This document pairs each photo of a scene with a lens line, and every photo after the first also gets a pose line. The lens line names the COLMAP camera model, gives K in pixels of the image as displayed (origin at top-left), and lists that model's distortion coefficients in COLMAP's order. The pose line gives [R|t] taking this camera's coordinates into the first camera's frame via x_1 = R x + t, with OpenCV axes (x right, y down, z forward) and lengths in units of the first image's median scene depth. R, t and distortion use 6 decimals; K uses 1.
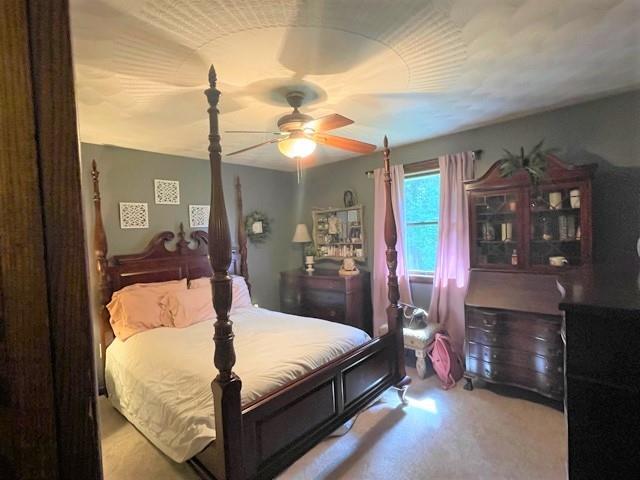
lens RADIAL K [[317.0, 0, 317.4], [0, 317.0, 241.2], [0, 0, 1]] dist [0.023312, 0.000478]
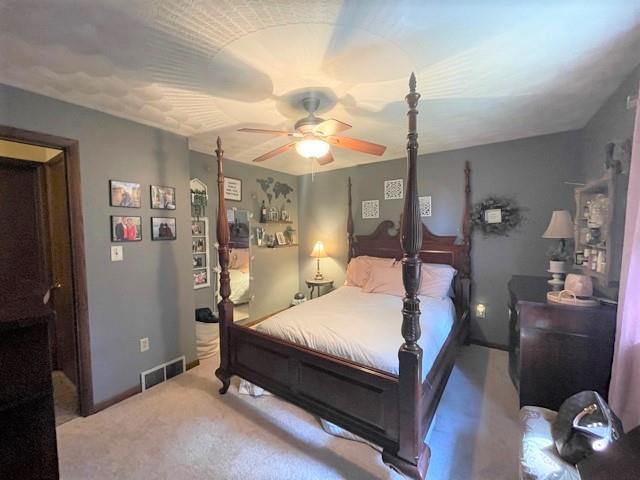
lens RADIAL K [[258.4, 0, 318.0], [0, 258.4, 239.8], [0, 0, 1]] dist [-0.002405, 0.000365]
pose [[0.128650, 0.088757, -0.987710, 0.546982], [-0.029121, 0.995895, 0.085699, -0.033953], [0.991262, 0.017738, 0.130707, 0.577540]]
